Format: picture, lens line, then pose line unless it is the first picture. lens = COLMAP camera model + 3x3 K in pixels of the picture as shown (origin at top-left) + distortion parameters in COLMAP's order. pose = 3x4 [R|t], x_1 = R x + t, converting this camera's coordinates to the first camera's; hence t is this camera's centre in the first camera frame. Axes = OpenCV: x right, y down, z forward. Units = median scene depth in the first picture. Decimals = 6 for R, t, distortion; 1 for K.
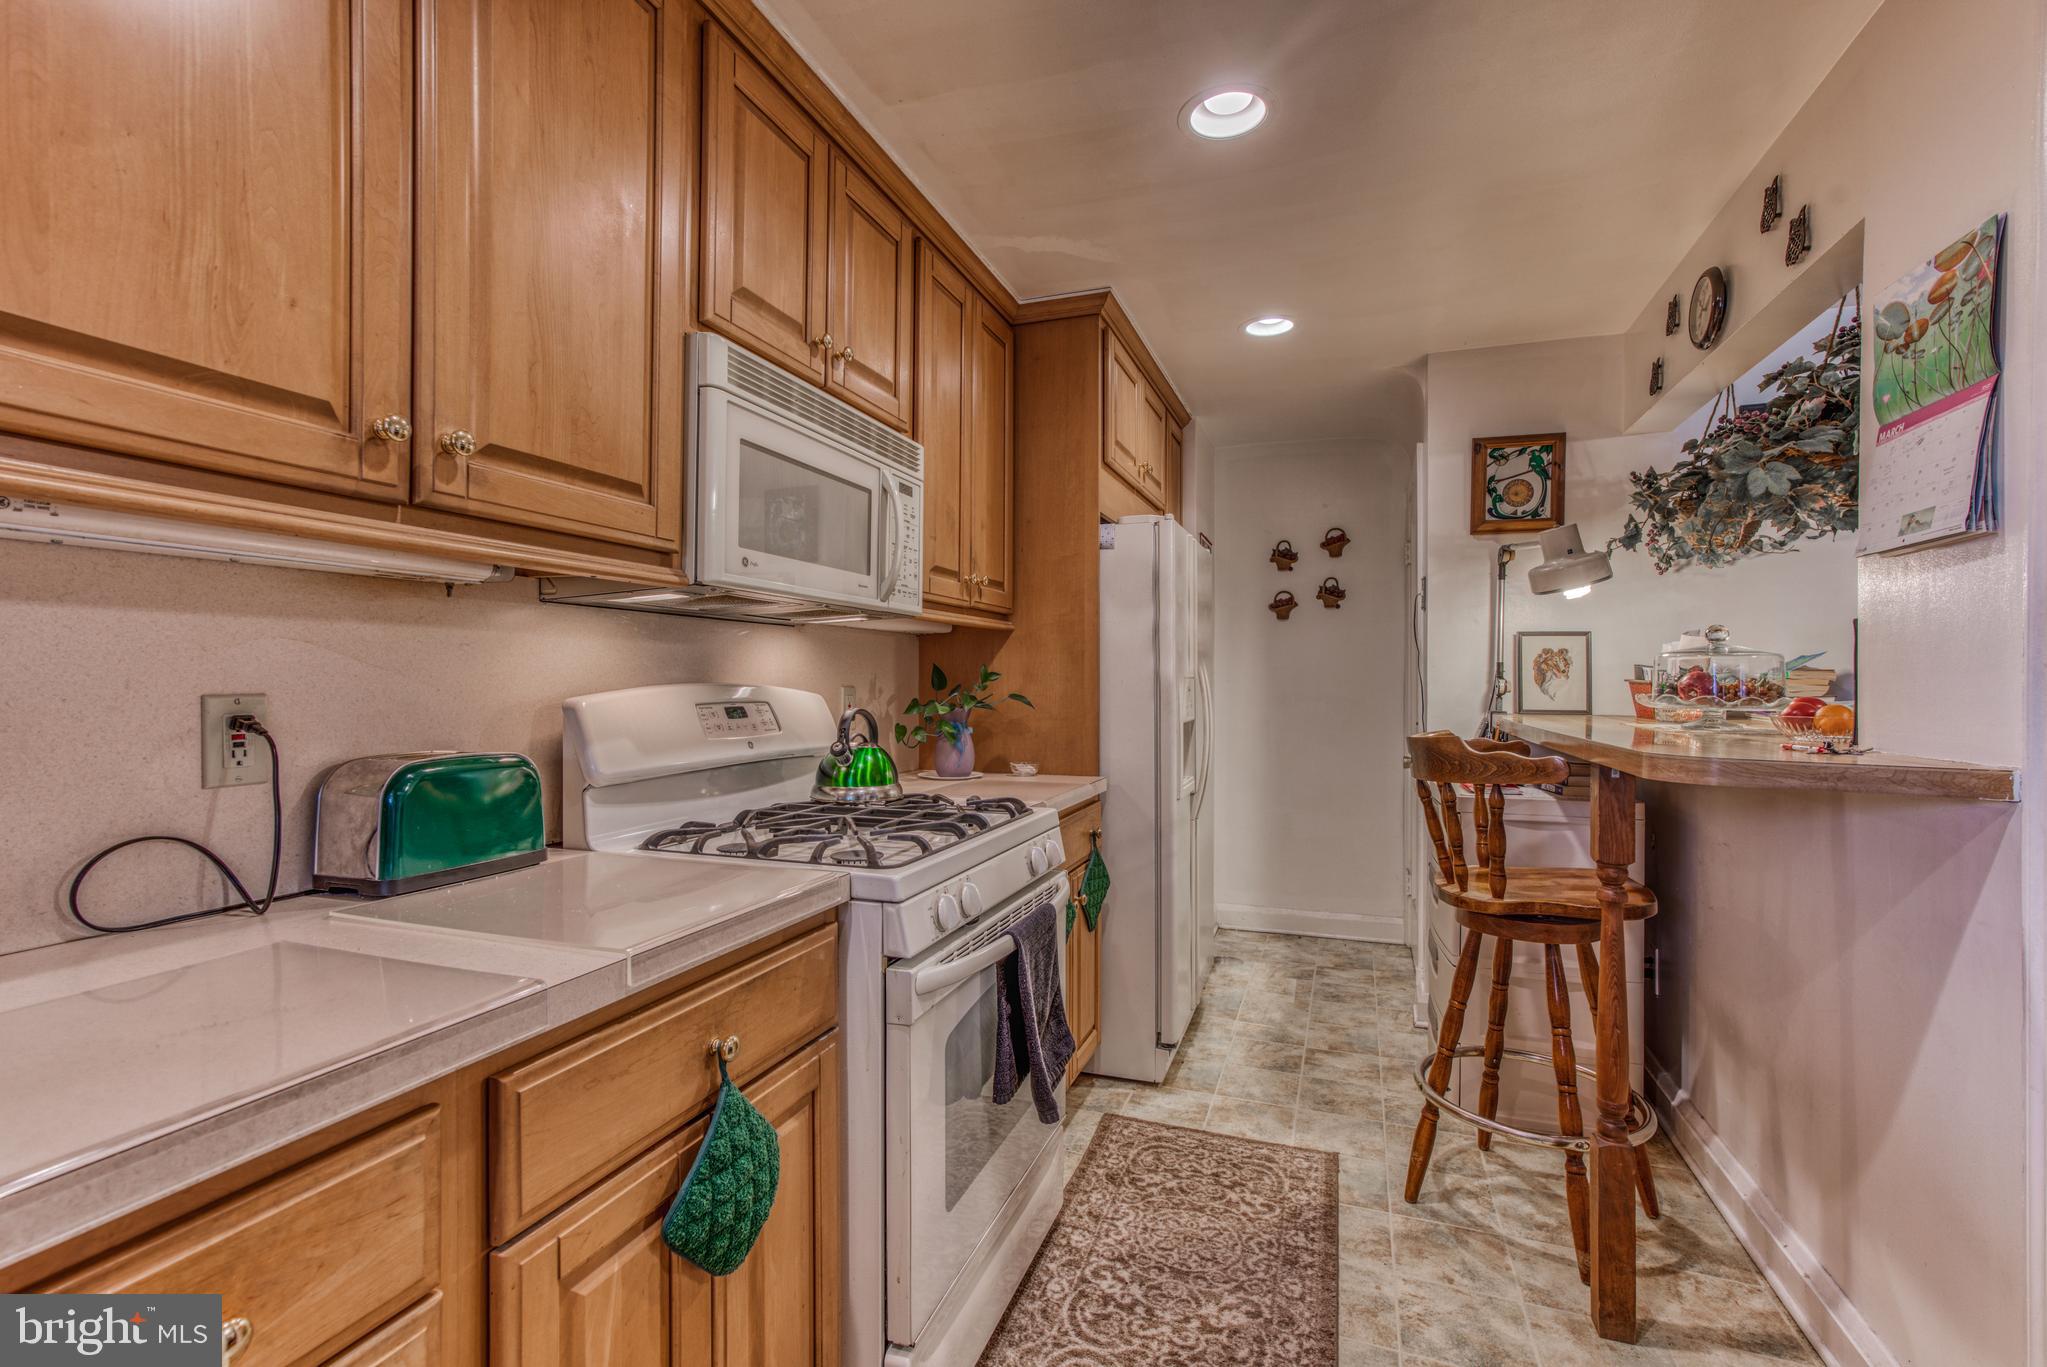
lens RADIAL K [[915.1, 0, 1012.4], [0, 915.1, 683.3], [0, 0, 1]] dist [-0.018944, 0.016003]
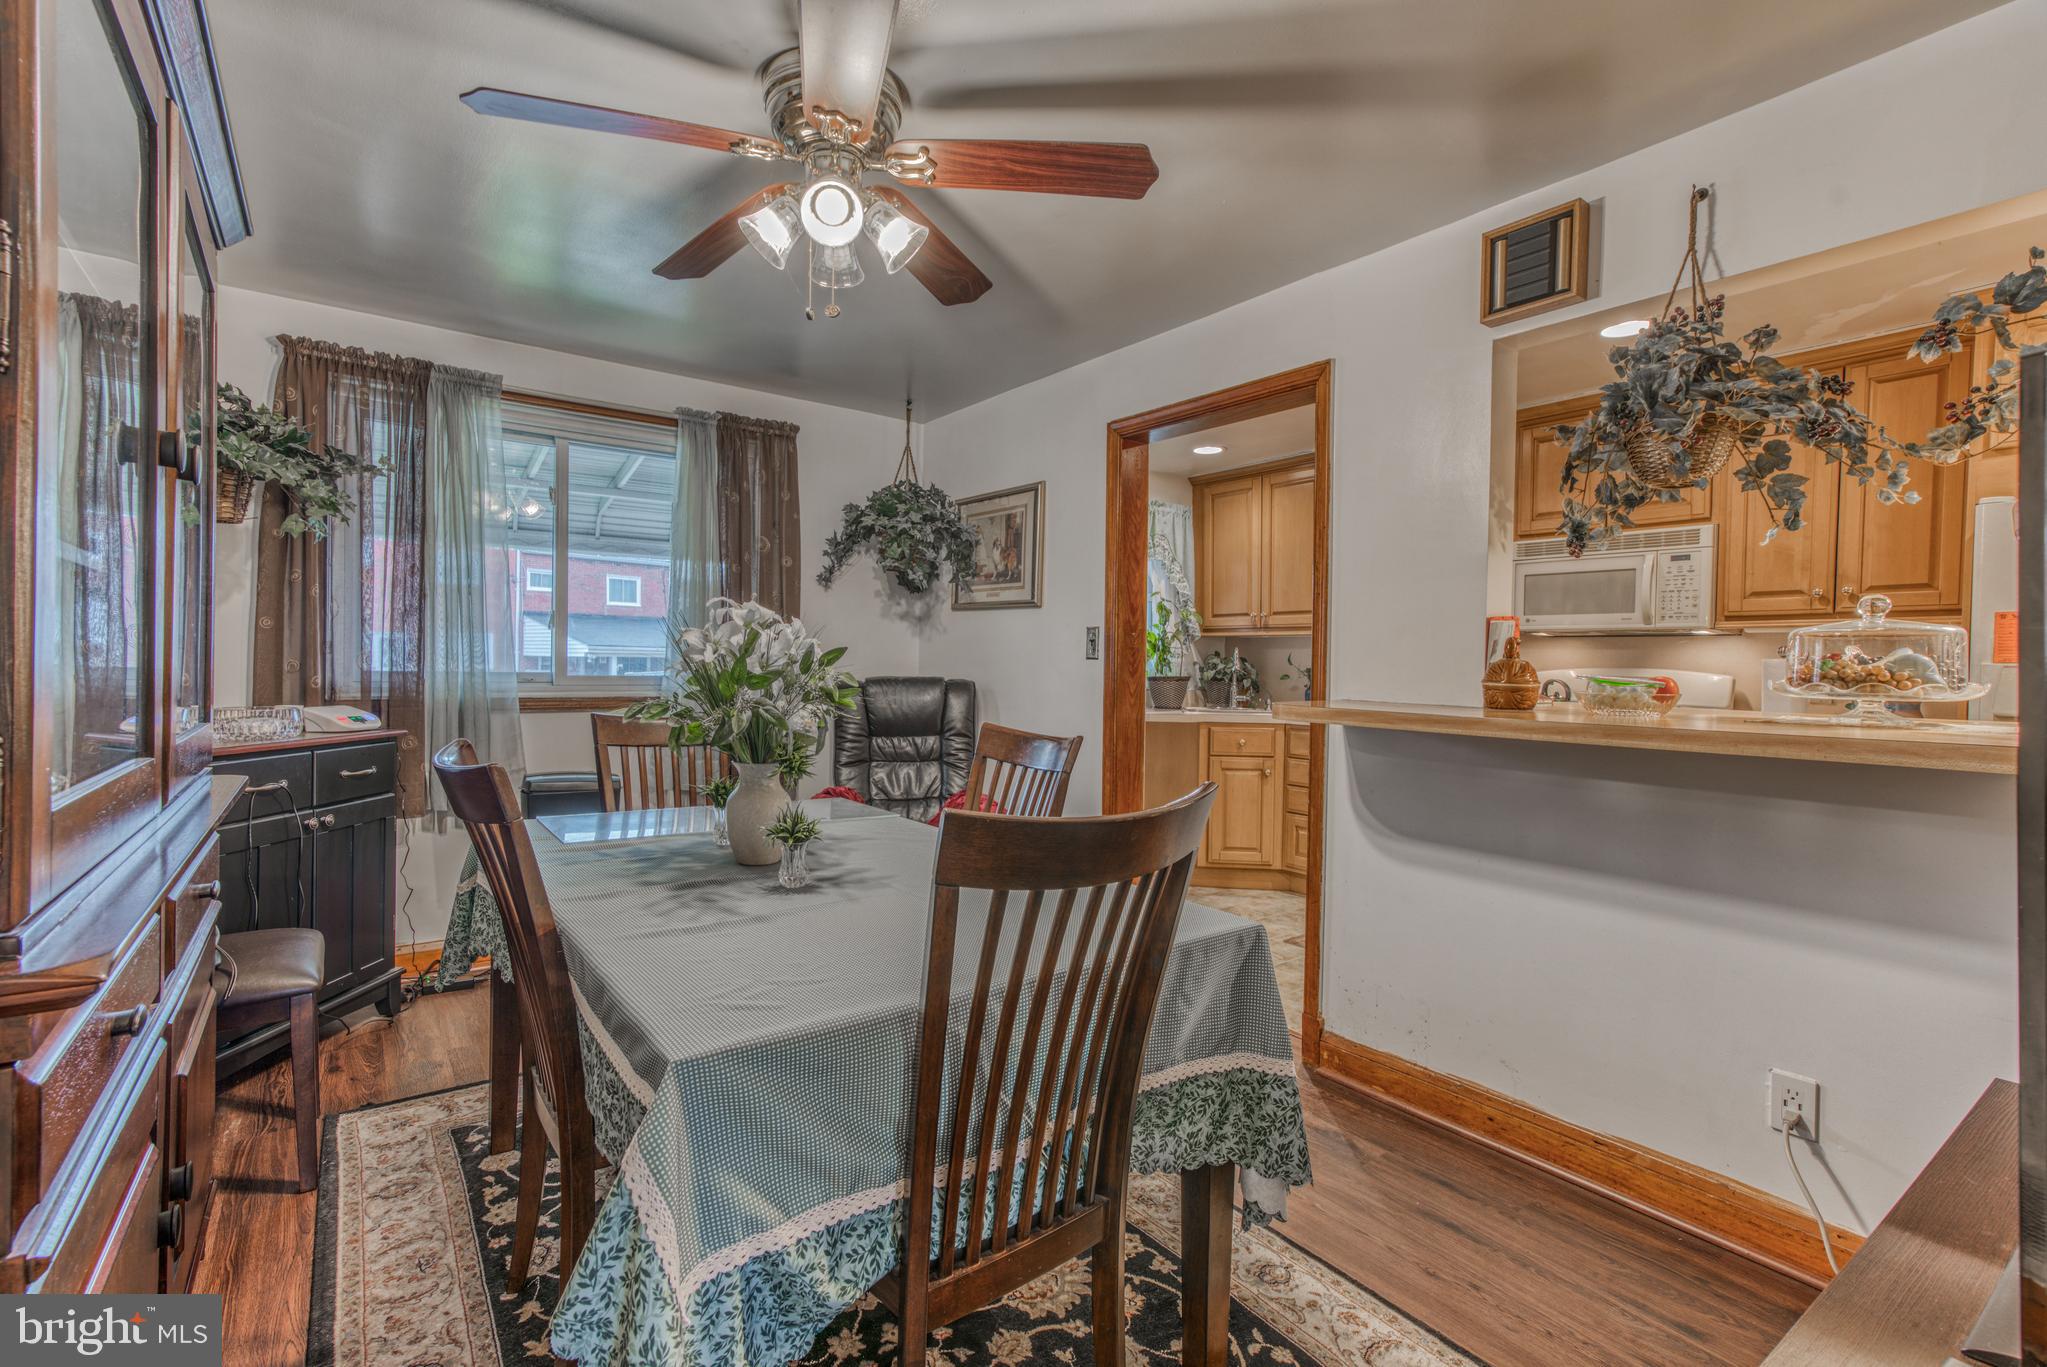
lens RADIAL K [[919.5, 0, 1013.2], [0, 919.5, 677.8], [0, 0, 1]] dist [-0.021669, 0.017457]
pose [[-0.538712, 0.006868, -0.842462, 3.271497], [-0.018961, 0.999615, 0.020274, 0.009823], [0.842276, 0.026896, -0.538374, 1.395351]]
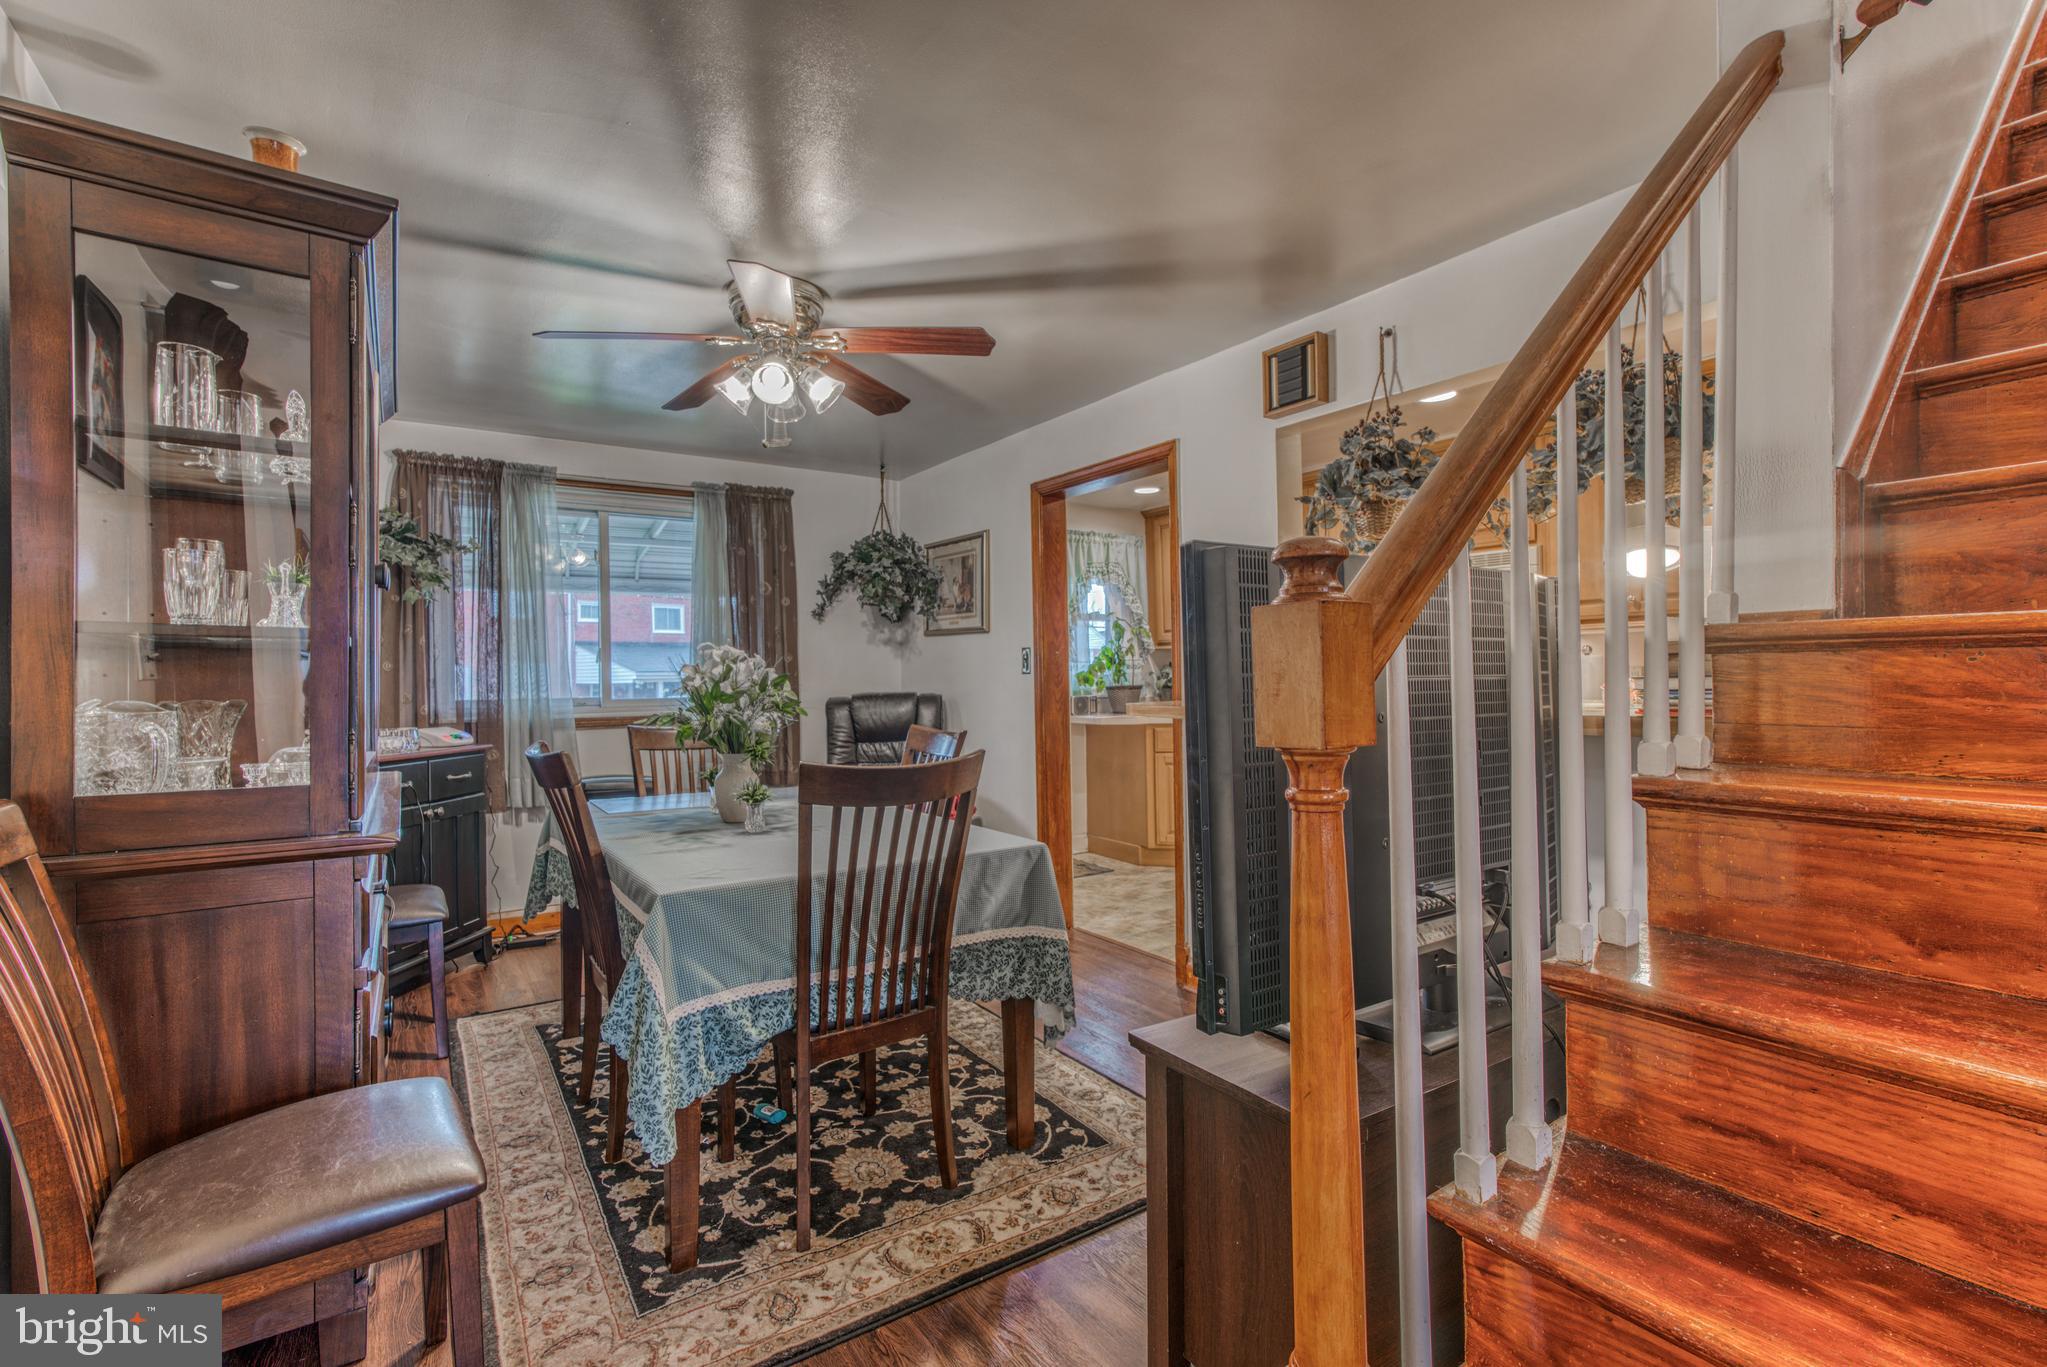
lens RADIAL K [[919.5, 0, 1013.2], [0, 919.5, 677.8], [0, 0, 1]] dist [-0.021669, 0.017457]
pose [[-0.576762, 0.011674, -0.816828, 3.634296], [0.012065, 0.999911, 0.005771, -0.000022], [0.816823, -0.006527, -0.576852, 2.033067]]
